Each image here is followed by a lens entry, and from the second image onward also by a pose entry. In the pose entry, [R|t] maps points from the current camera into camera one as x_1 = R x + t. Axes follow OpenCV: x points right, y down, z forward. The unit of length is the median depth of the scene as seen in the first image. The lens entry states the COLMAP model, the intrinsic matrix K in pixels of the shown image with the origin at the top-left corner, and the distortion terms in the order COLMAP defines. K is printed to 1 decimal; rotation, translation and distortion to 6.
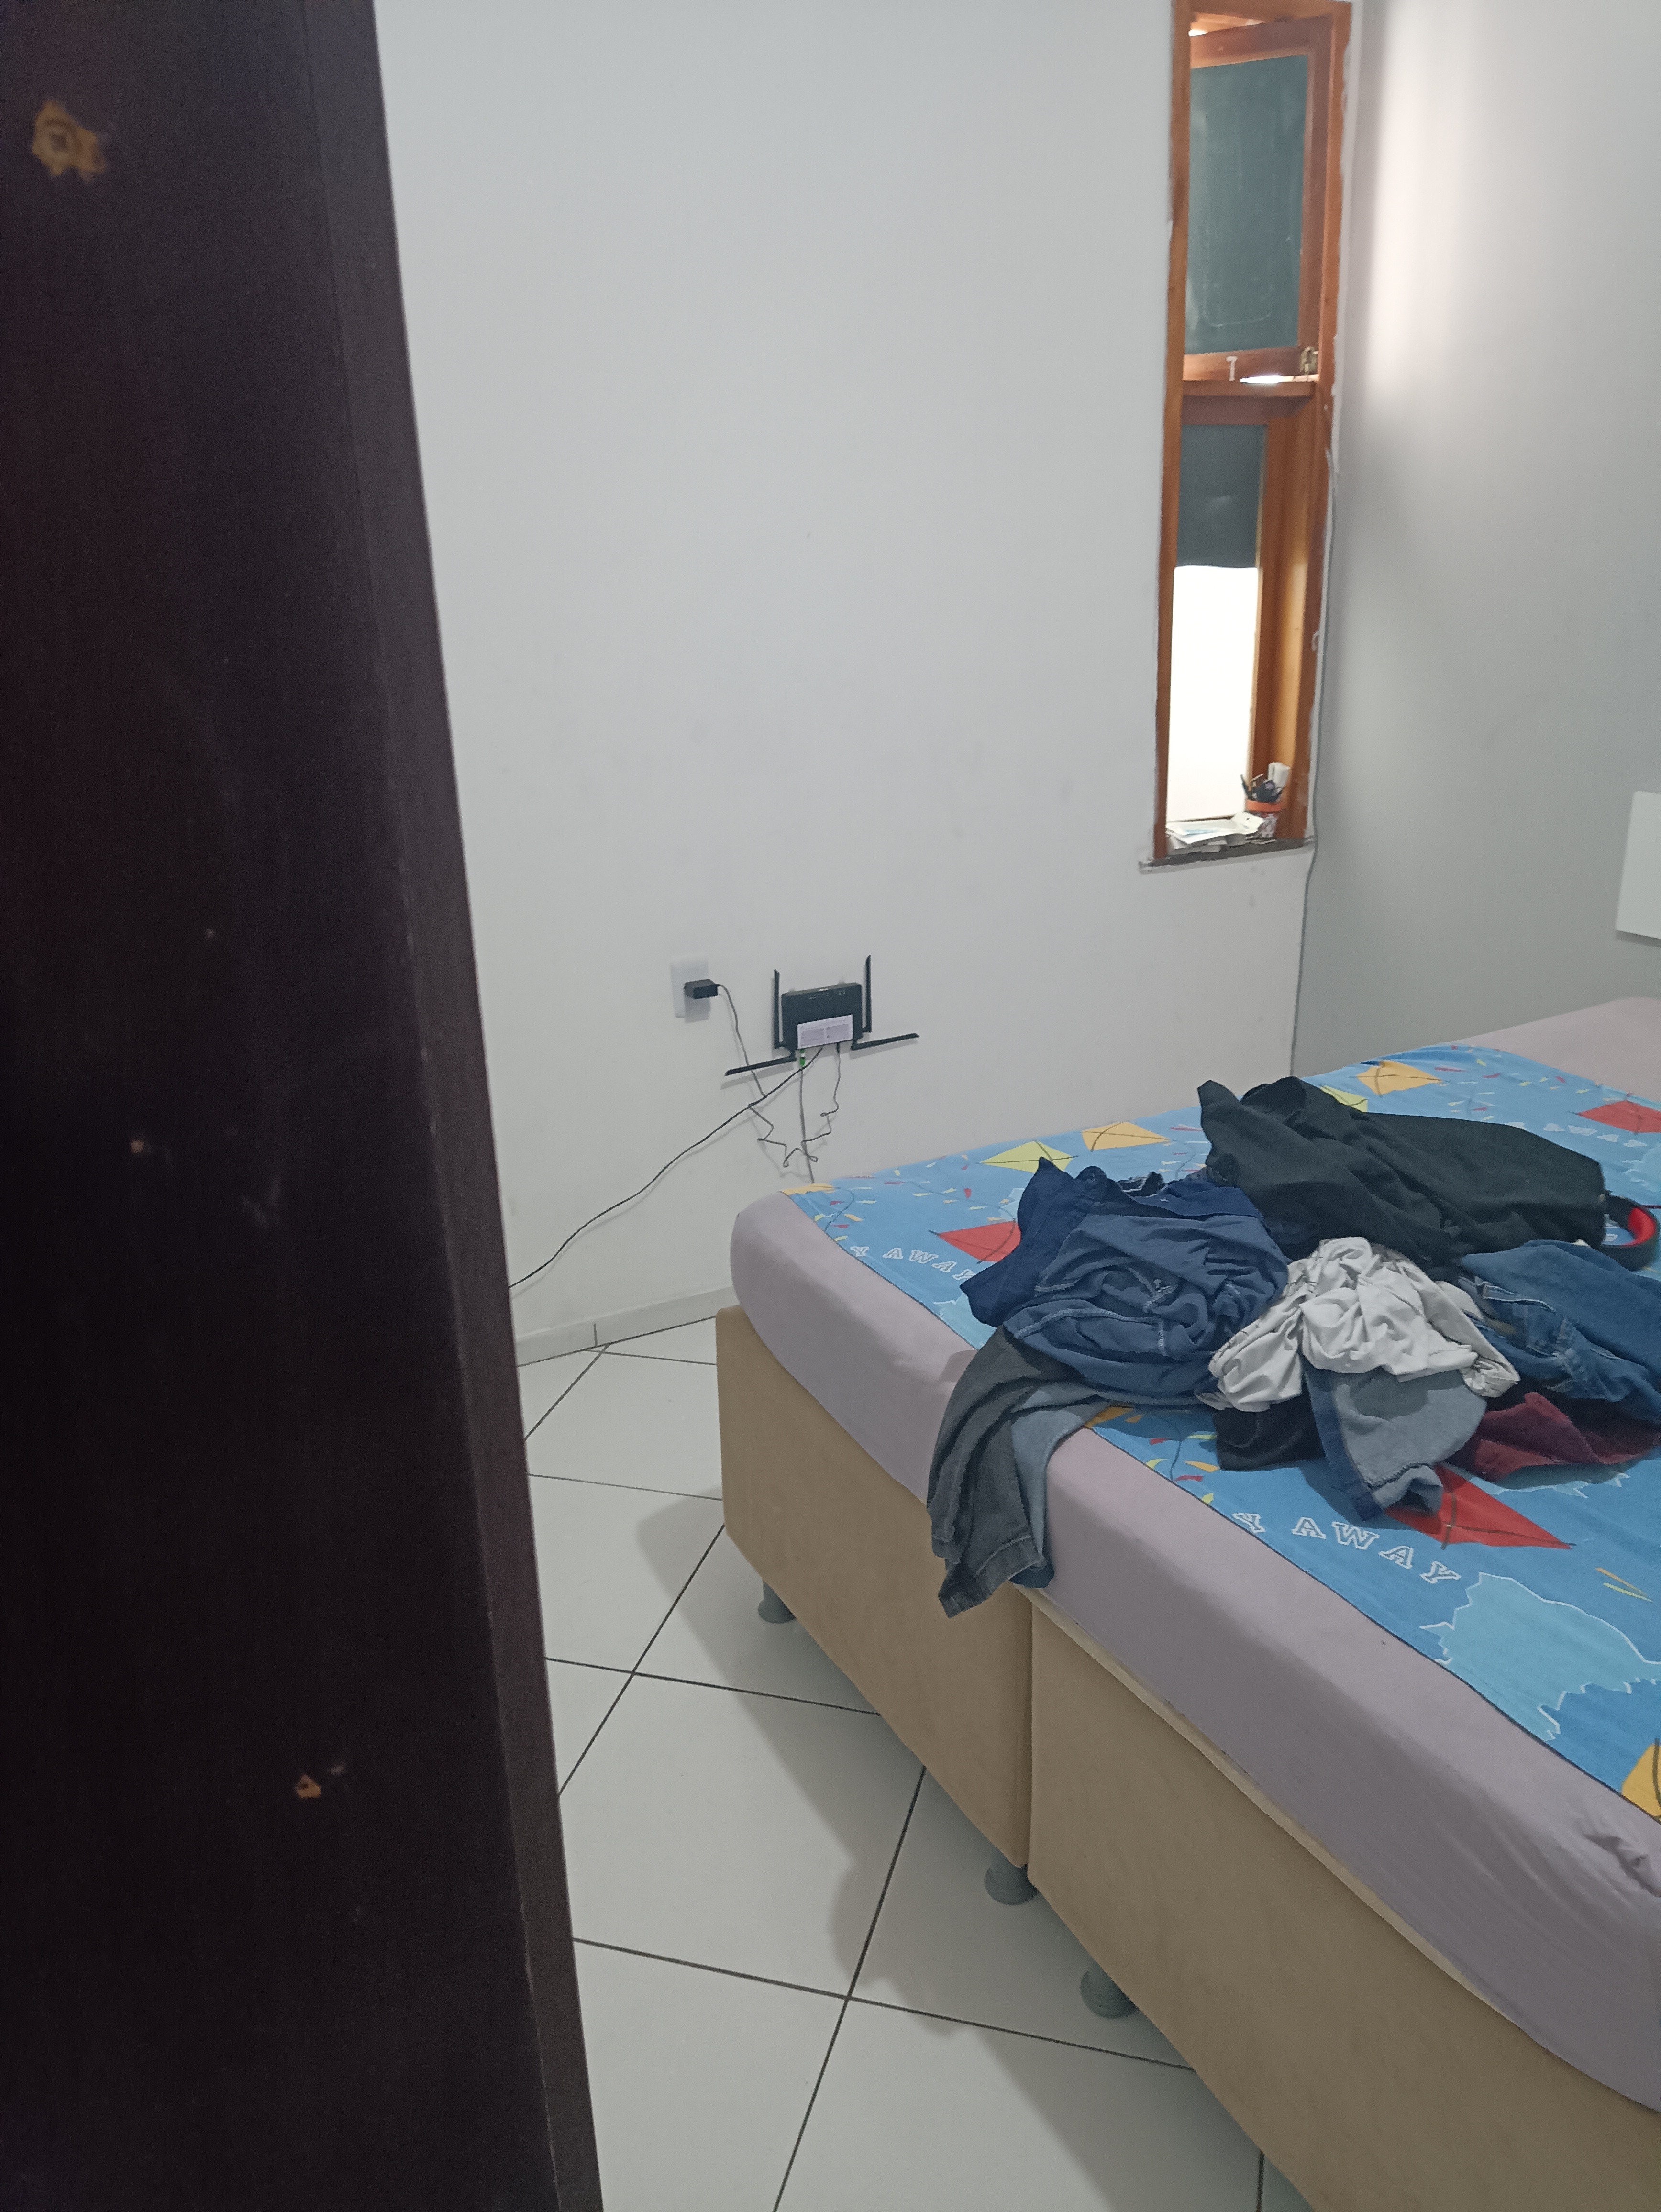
lens RADIAL K [[1587.4, 0, 832.2], [0, 1587.4, 1122.7], [0, 0, 1]] dist [0.030030, -0.043403]
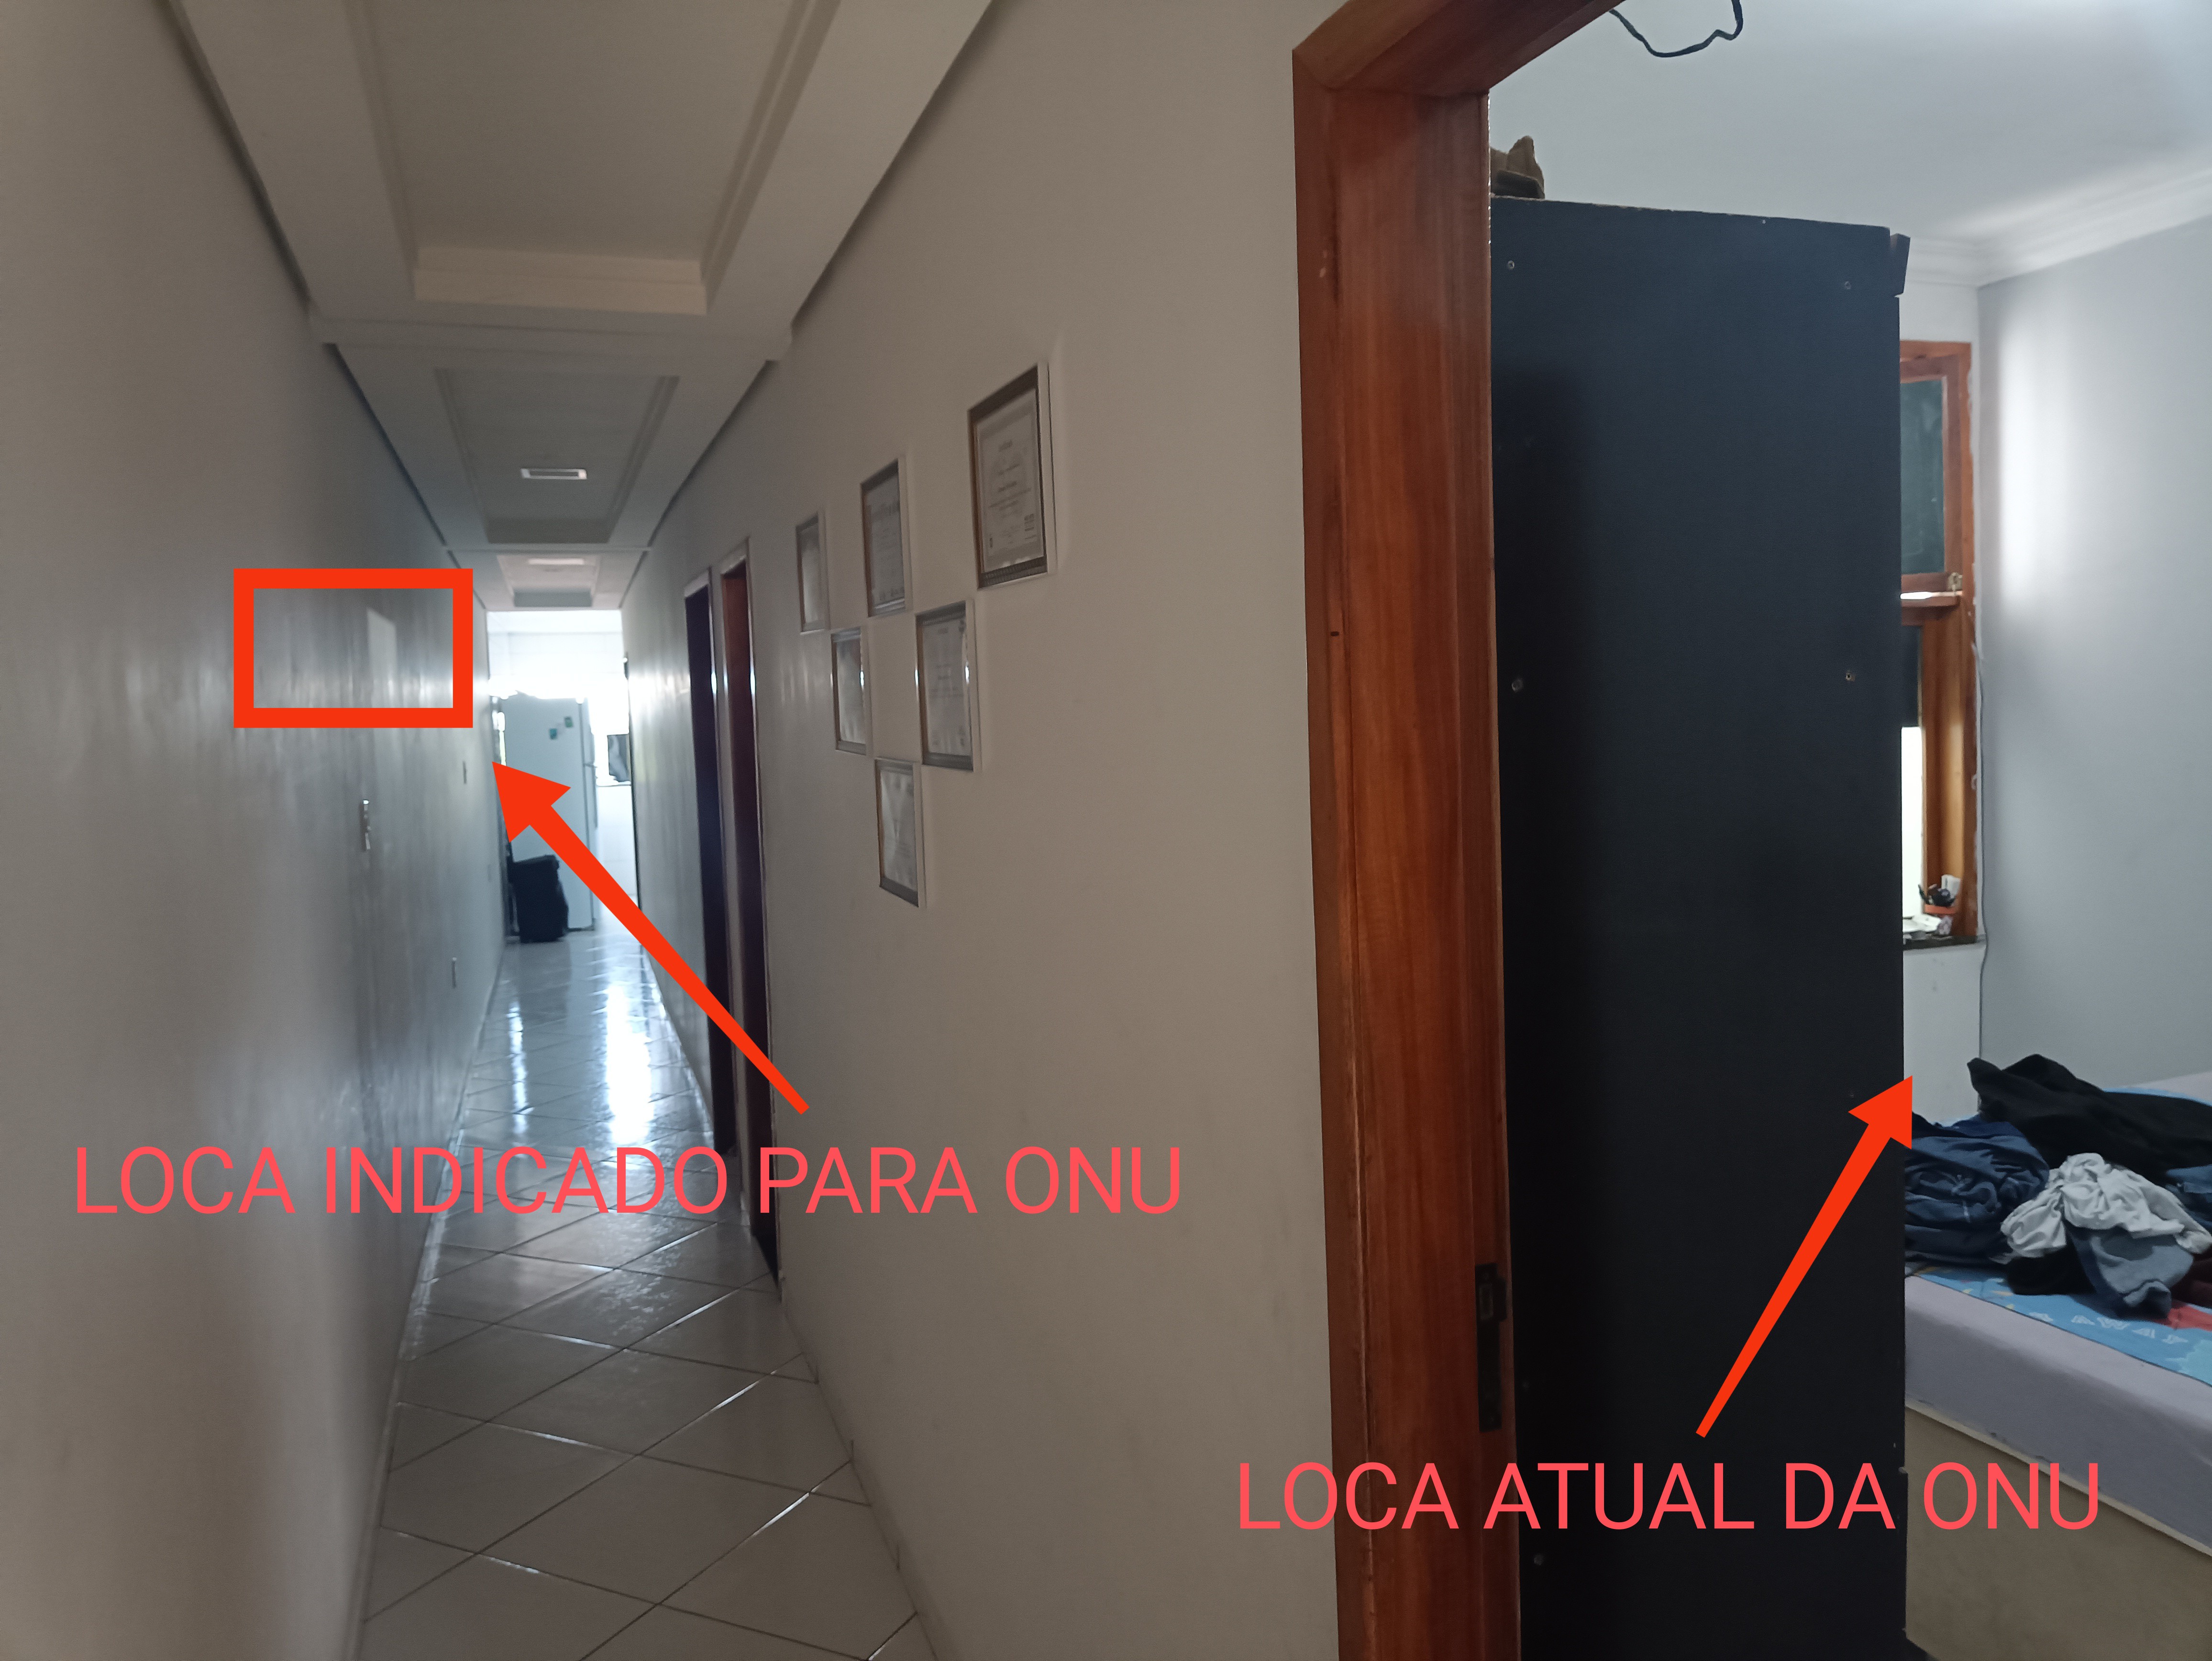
lens RADIAL K [[1587.4, 0, 1103.1], [0, 1587.4, 827.6], [0, 0, 1]] dist [0.030030, -0.043403]
pose [[0.983574, 0.011593, -0.180134, -0.357503], [-0.057043, 0.966758, -0.249248, 0.211044], [0.171256, 0.255429, 0.951539, -0.761926]]
